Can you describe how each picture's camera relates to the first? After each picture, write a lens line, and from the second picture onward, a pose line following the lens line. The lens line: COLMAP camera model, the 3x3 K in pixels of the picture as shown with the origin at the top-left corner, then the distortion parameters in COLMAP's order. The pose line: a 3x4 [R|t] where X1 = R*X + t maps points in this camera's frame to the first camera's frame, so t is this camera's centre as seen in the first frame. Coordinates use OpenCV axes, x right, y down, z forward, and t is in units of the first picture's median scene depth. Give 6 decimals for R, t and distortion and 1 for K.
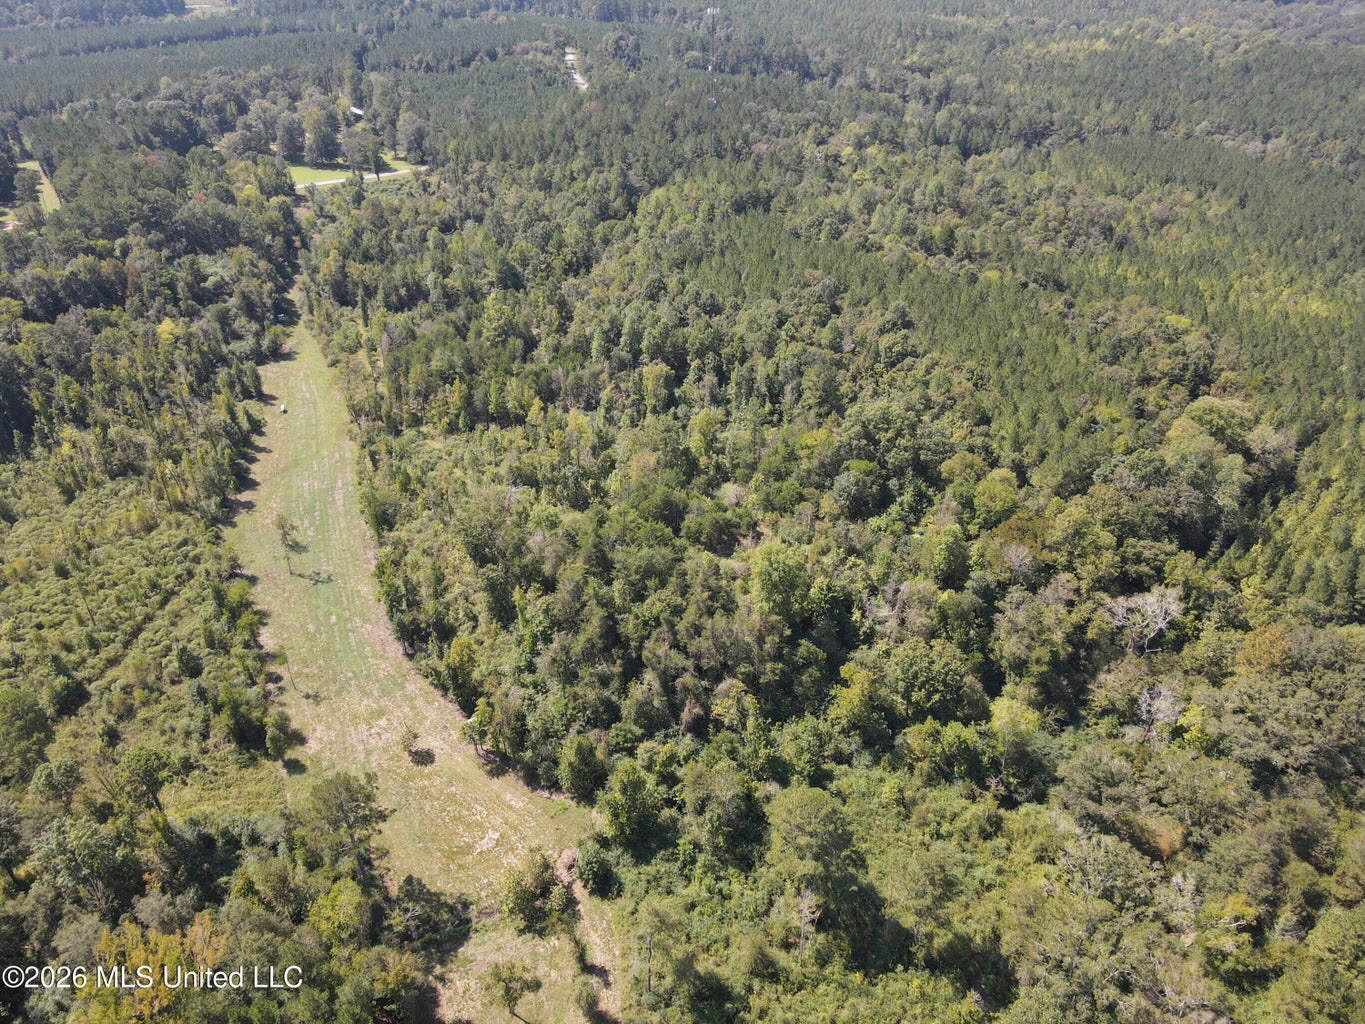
lens RADIAL K [[1000.3, 0, 679.5], [0, 1000.3, 524.8], [0, 0, 1]] dist [0.000128, 0.027962]
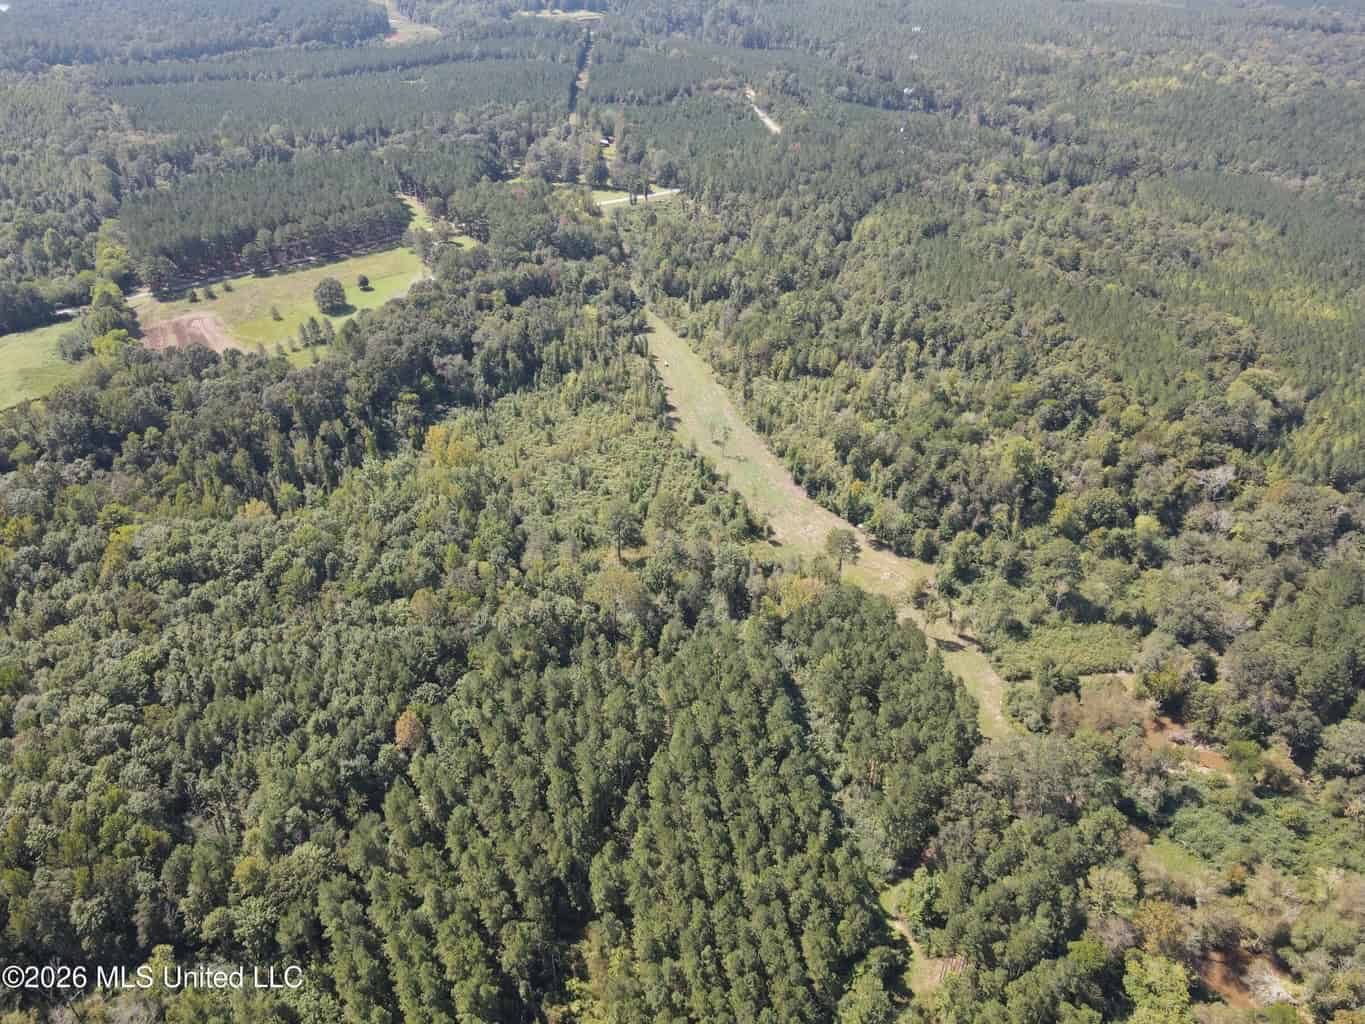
lens RADIAL K [[1000.3, 0, 679.5], [0, 1000.3, 524.8], [0, 0, 1]] dist [0.000128, 0.027962]
pose [[0.999272, 0.027777, -0.026141, -0.365681], [-0.027063, 0.999262, 0.027254, 0.109526], [0.026879, -0.026527, 0.999287, -0.684146]]
